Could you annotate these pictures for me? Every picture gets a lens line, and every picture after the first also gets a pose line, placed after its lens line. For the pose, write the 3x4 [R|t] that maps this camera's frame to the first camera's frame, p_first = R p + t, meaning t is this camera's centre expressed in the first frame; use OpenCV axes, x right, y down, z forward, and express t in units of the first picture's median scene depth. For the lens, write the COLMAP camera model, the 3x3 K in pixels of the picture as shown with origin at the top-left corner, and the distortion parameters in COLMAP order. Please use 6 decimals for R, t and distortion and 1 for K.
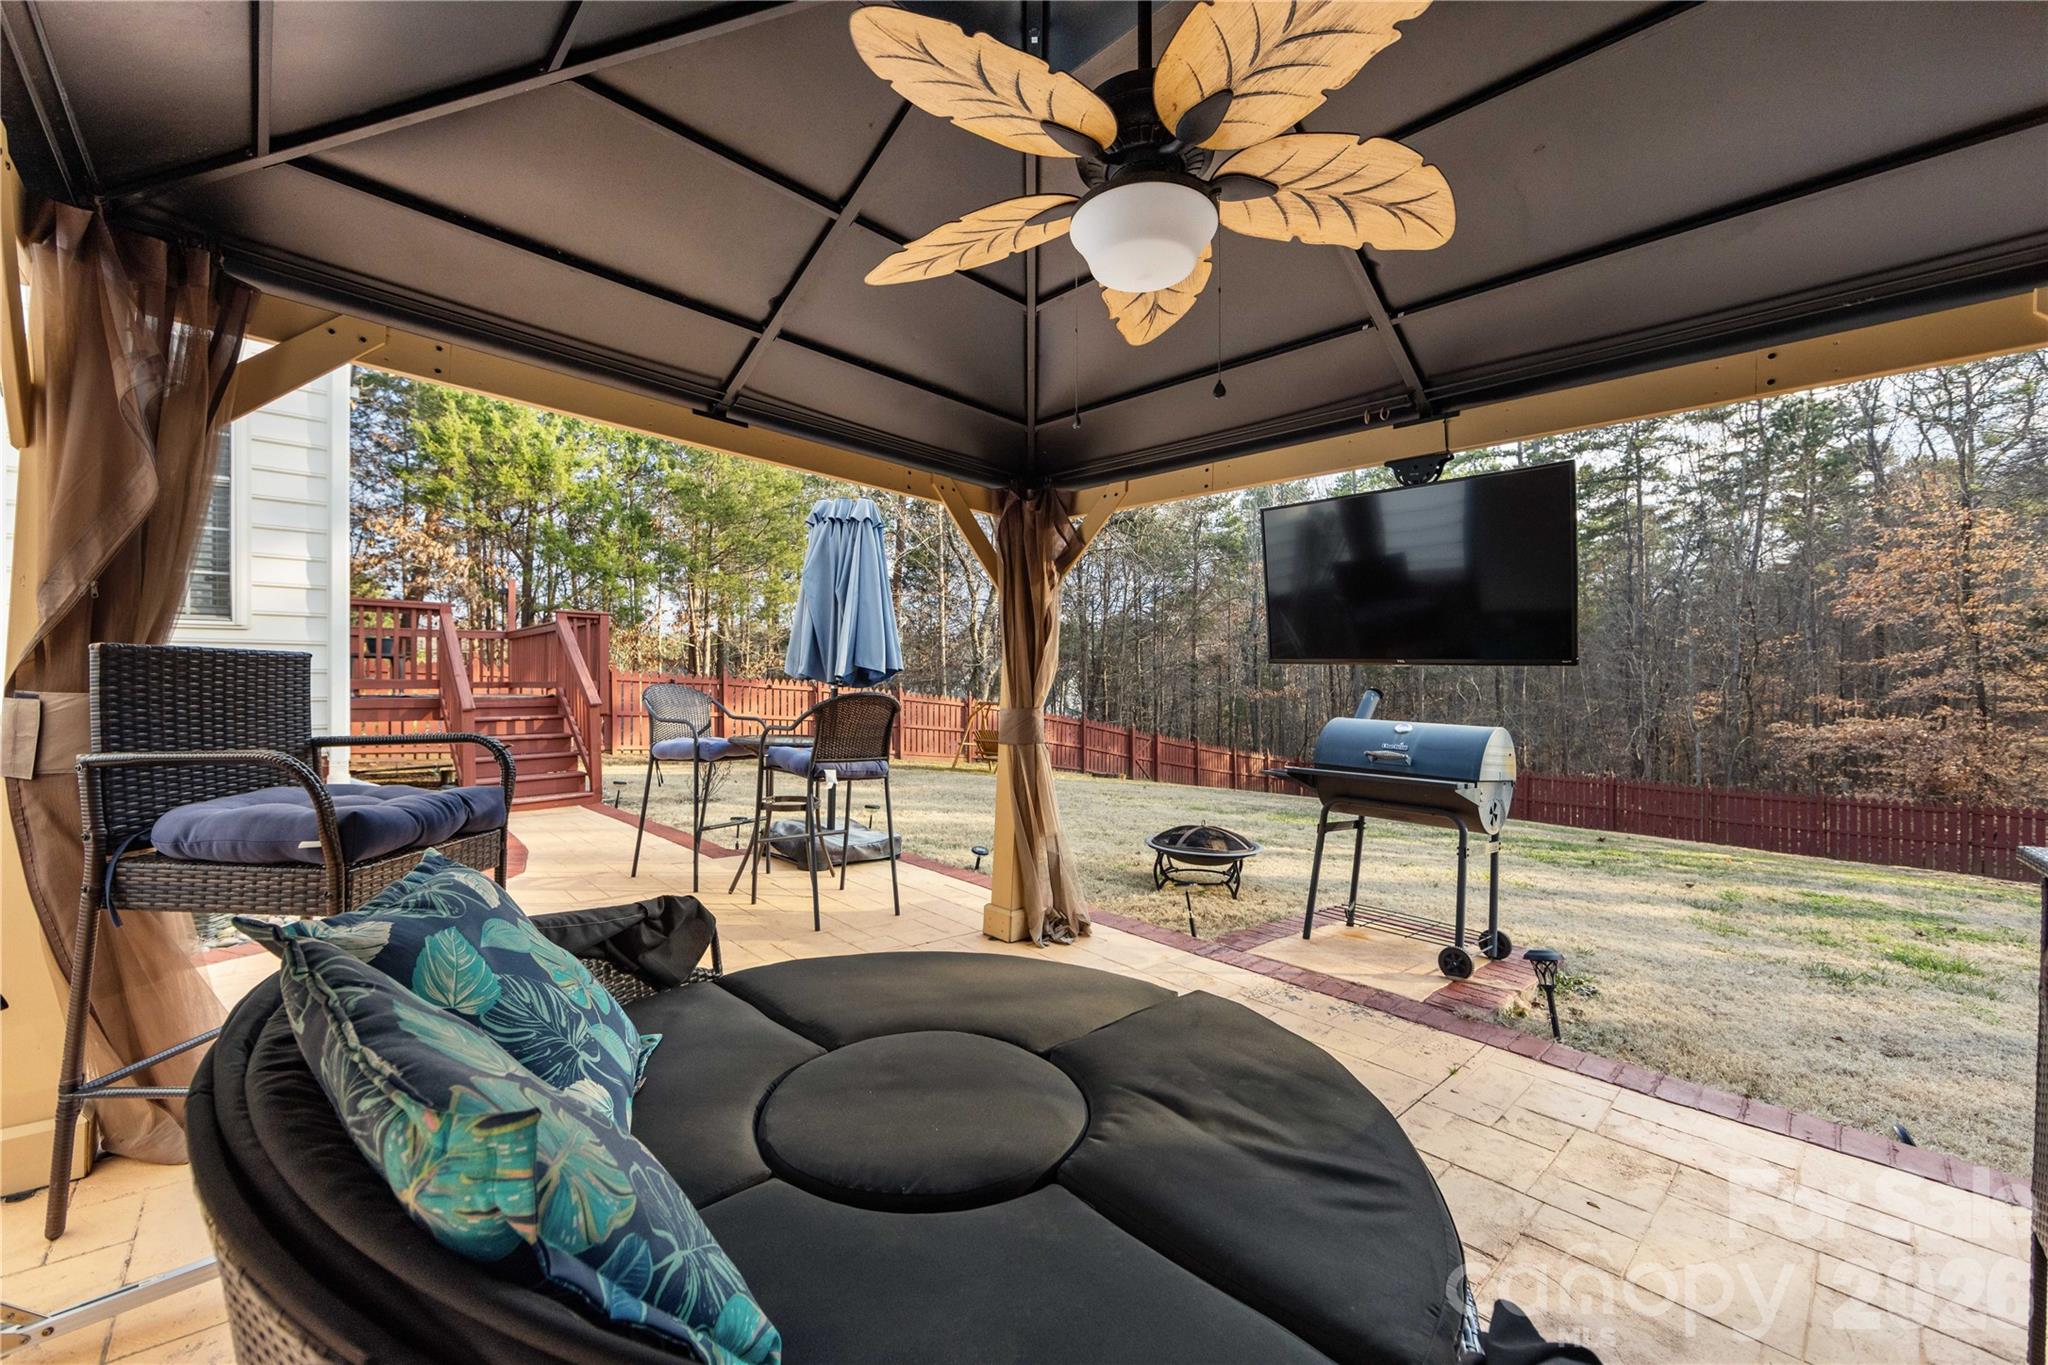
lens RADIAL K [[798.0, 0, 1020.7], [0, 798.0, 684.3], [0, 0, 1]] dist [-0.004564, -0.000275]
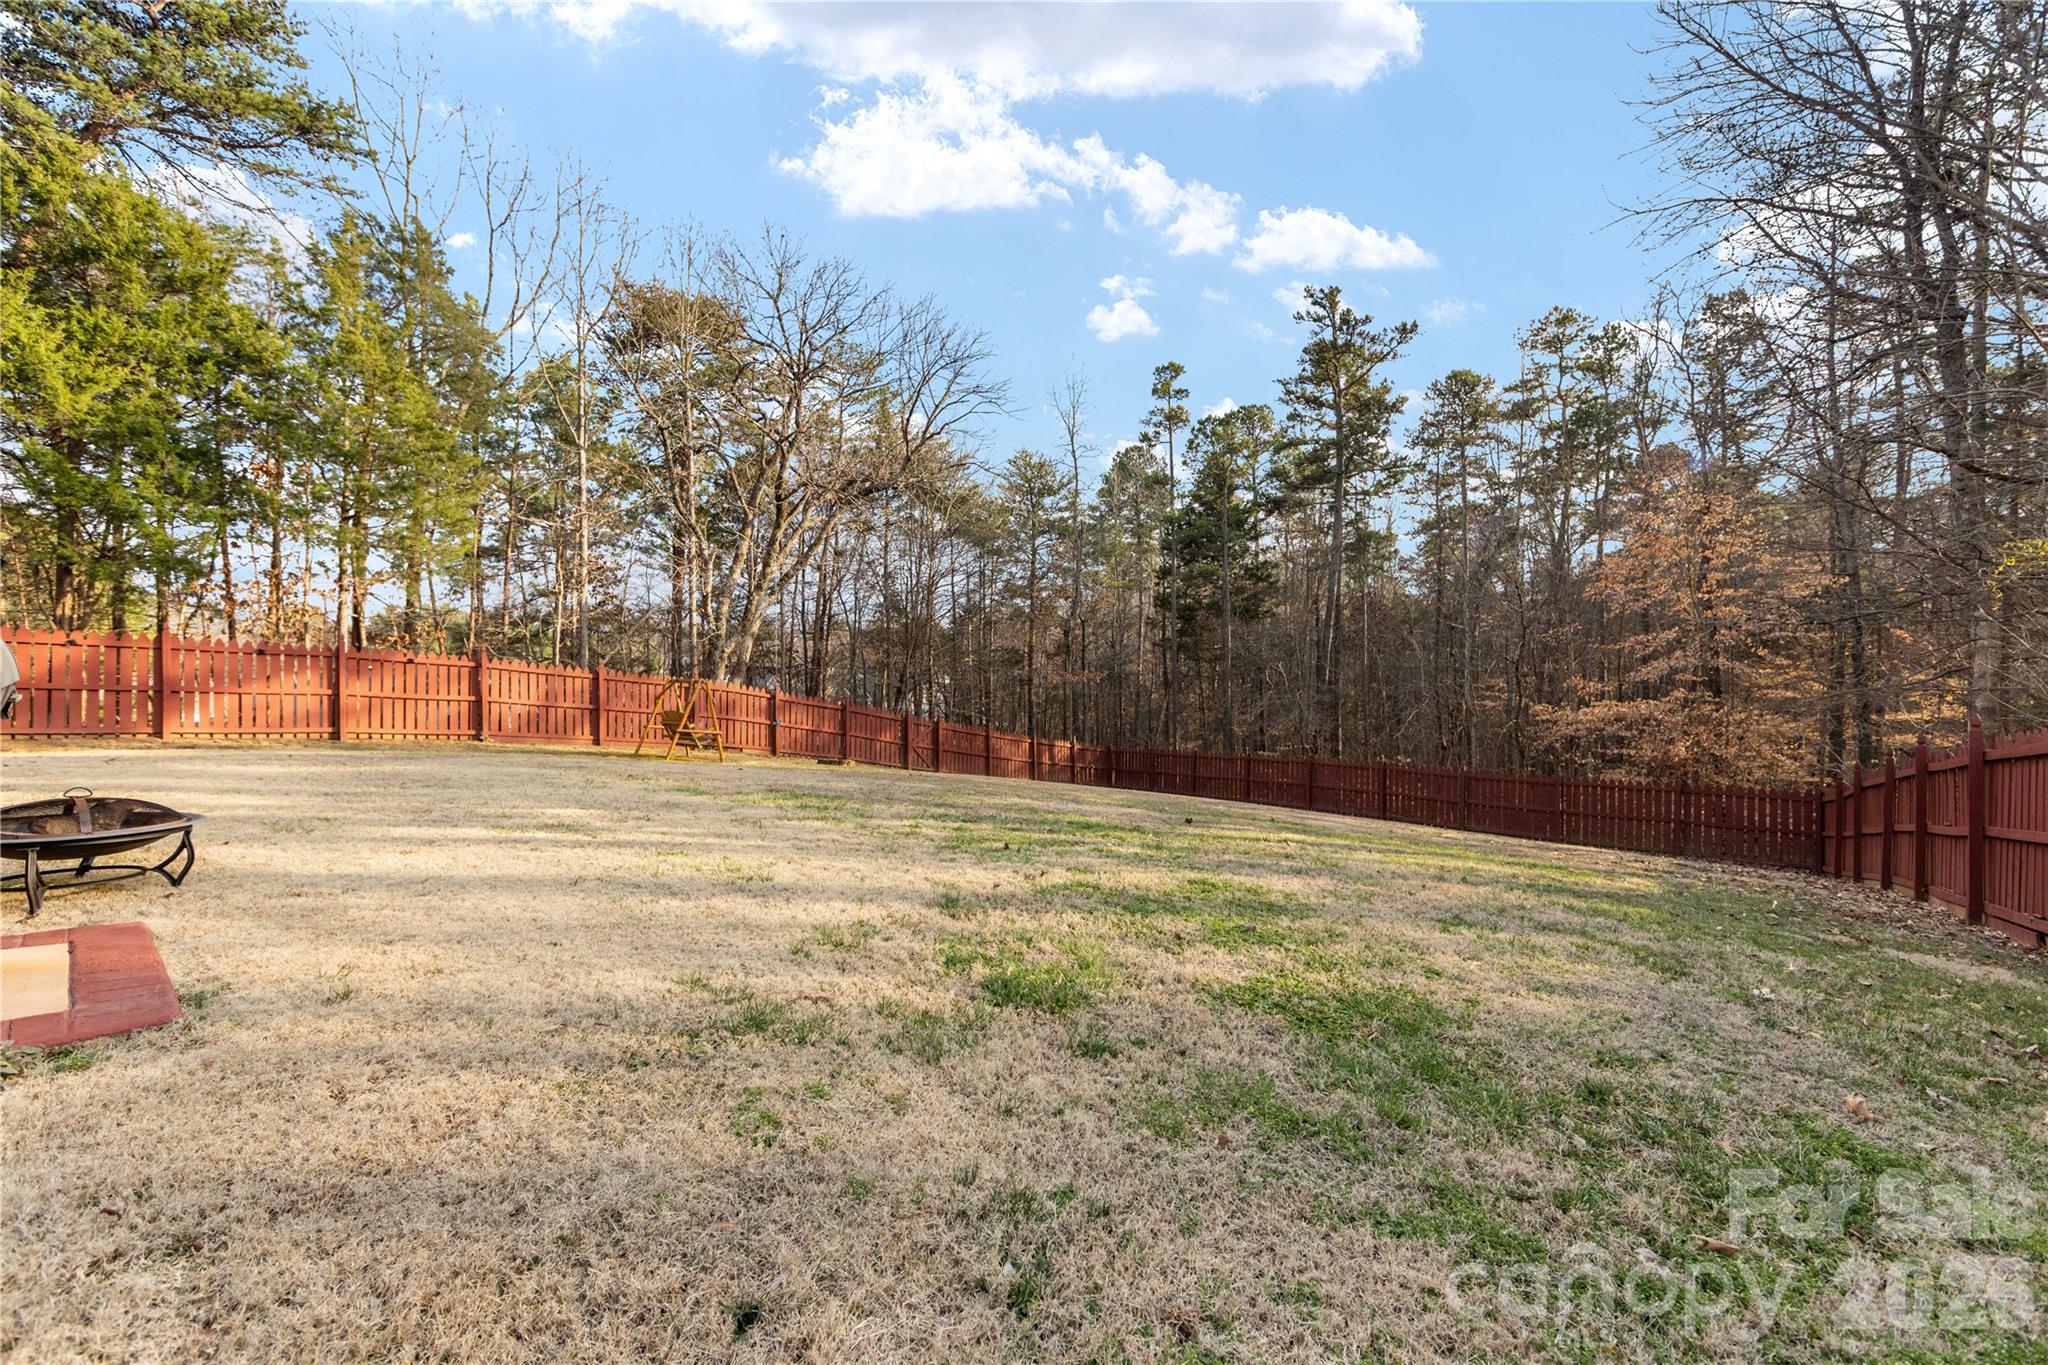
lens RADIAL K [[798.0, 0, 1018.3], [0, 798.0, 678.9], [0, 0, 1]] dist [-0.004564, -0.000275]
pose [[0.994825, 0.003341, 0.101550, 0.218067], [-0.003213, 0.999994, -0.001426, 0.019499], [-0.101554, 0.001092, 0.994829, 0.070984]]
